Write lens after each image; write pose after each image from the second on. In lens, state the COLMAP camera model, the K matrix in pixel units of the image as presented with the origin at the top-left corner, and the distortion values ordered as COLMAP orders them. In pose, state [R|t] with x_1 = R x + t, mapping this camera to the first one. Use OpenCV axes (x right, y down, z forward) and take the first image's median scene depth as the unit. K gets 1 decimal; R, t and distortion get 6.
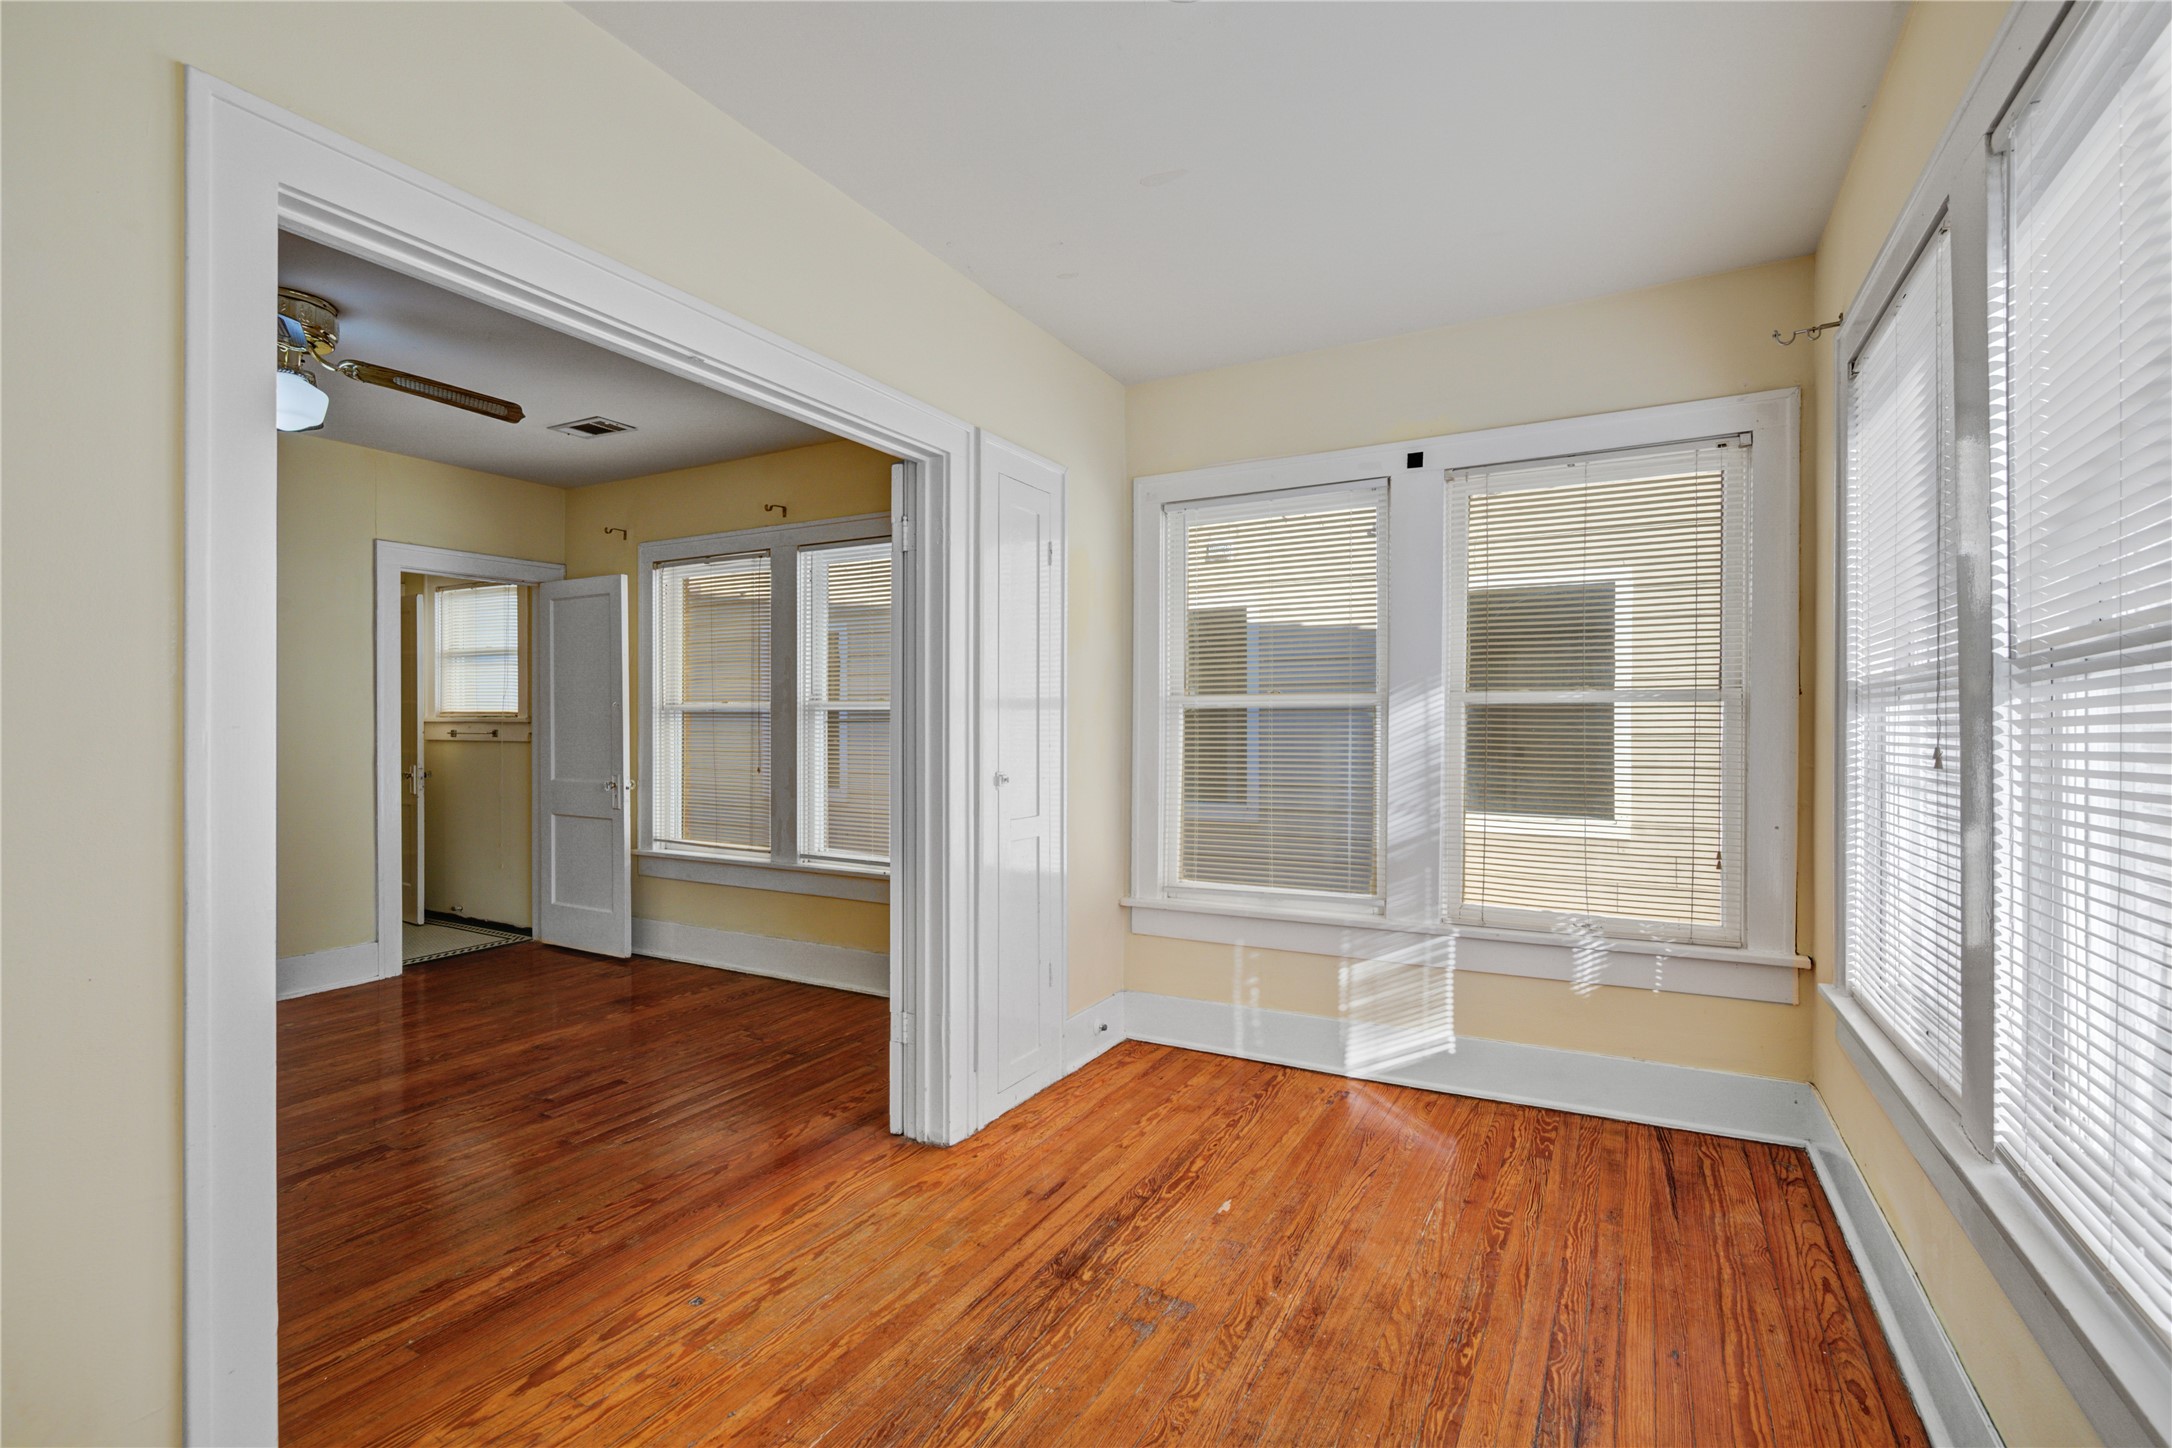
lens RADIAL K [[986.1, 0, 1087.8], [0, 986.1, 731.2], [0, 0, 1]] dist [-0.001336, -0.000197]
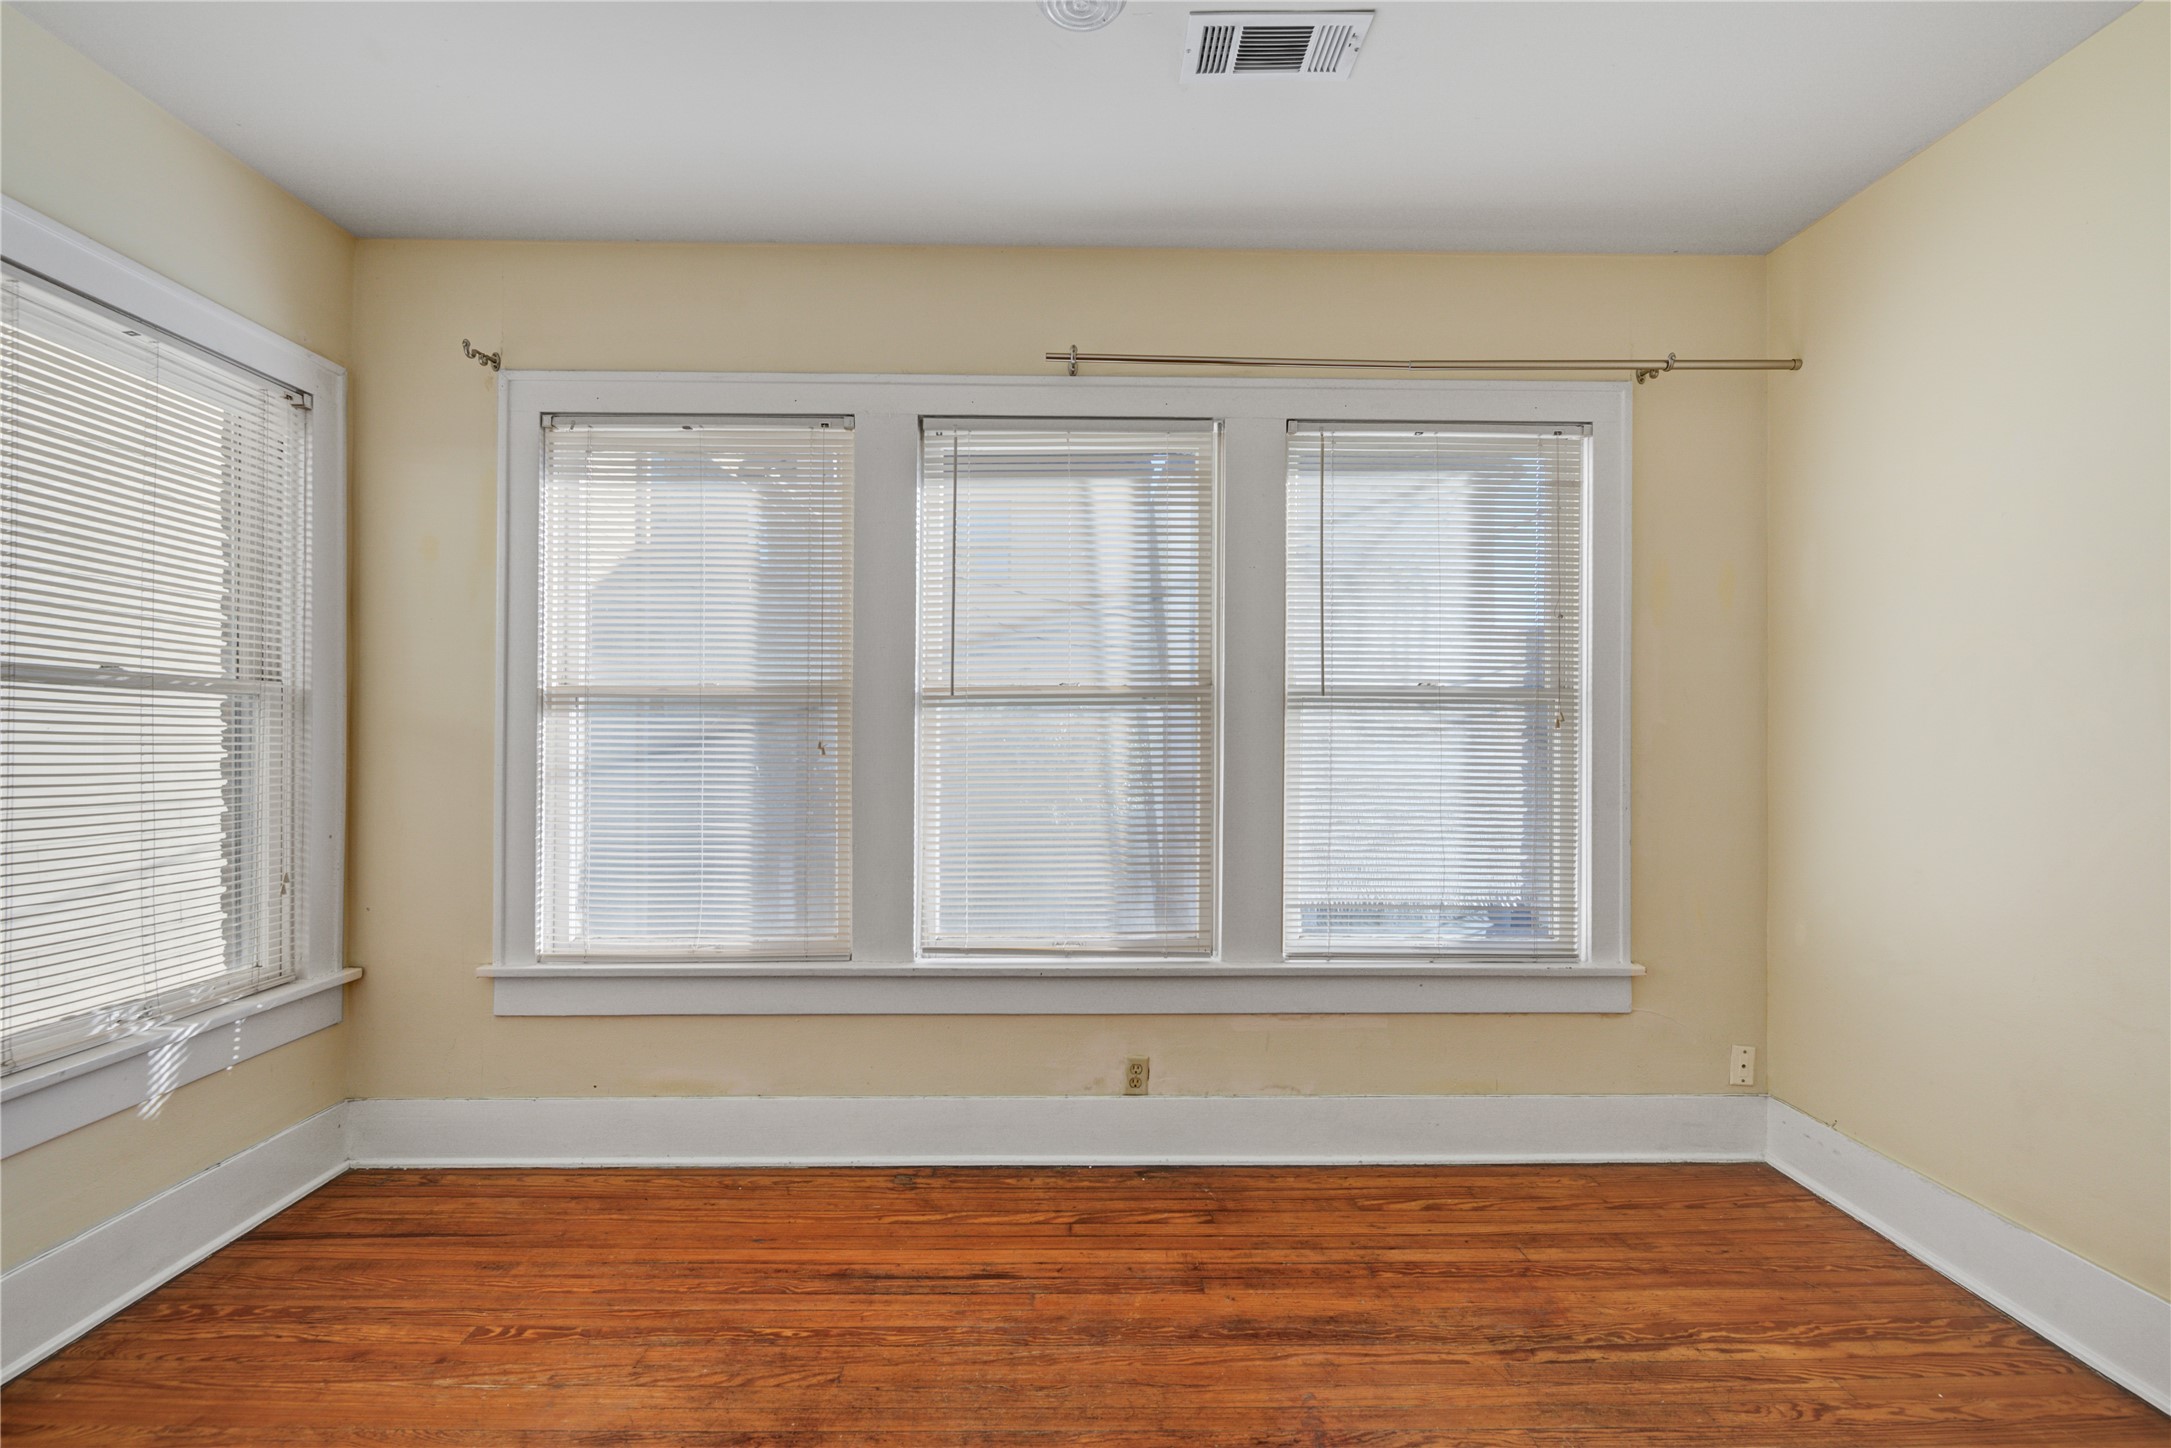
lens RADIAL K [[985.6, 0, 1087.3], [0, 985.6, 731.2], [0, 0, 1]] dist [-0.001336, -0.000197]
pose [[-0.502323, 0.005232, 0.864664, -0.486304], [-0.004242, 0.999955, -0.008515, 0.004331], [-0.864670, -0.007946, -0.502278, 0.912058]]
